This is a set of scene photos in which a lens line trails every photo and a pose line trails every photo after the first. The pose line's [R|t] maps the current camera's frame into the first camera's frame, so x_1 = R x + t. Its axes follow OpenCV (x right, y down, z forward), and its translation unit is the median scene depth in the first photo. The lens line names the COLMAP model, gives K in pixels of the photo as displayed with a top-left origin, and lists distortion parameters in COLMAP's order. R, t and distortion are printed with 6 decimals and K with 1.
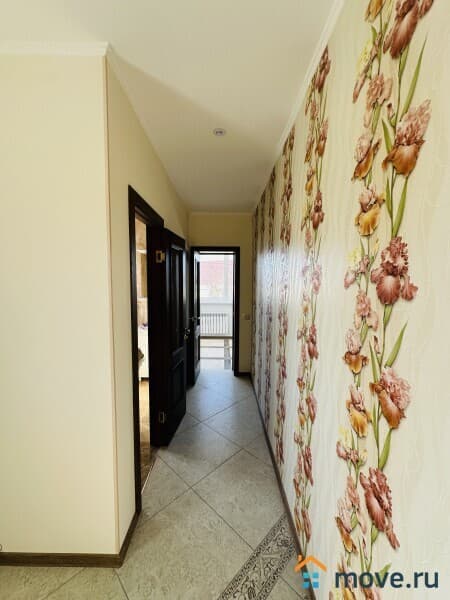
lens RADIAL K [[238.2, 0, 230.1], [0, 238.2, 299.3], [0, 0, 1]] dist [0.001328, -0.000149]
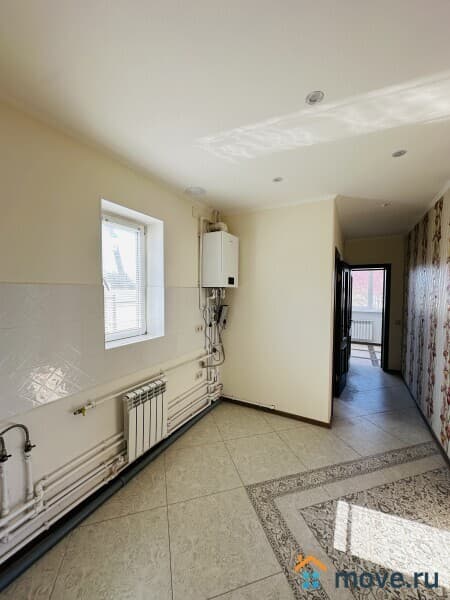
lens RADIAL K [[238.2, 0, 225.7], [0, 238.2, 301.1], [0, 0, 1]] dist [0.001328, -0.000149]
pose [[0.865494, 0.013324, -0.500742, -0.676111], [-0.029683, 0.999254, -0.024717, 0.214491], [0.500039, 0.036256, 0.865243, -4.029366]]
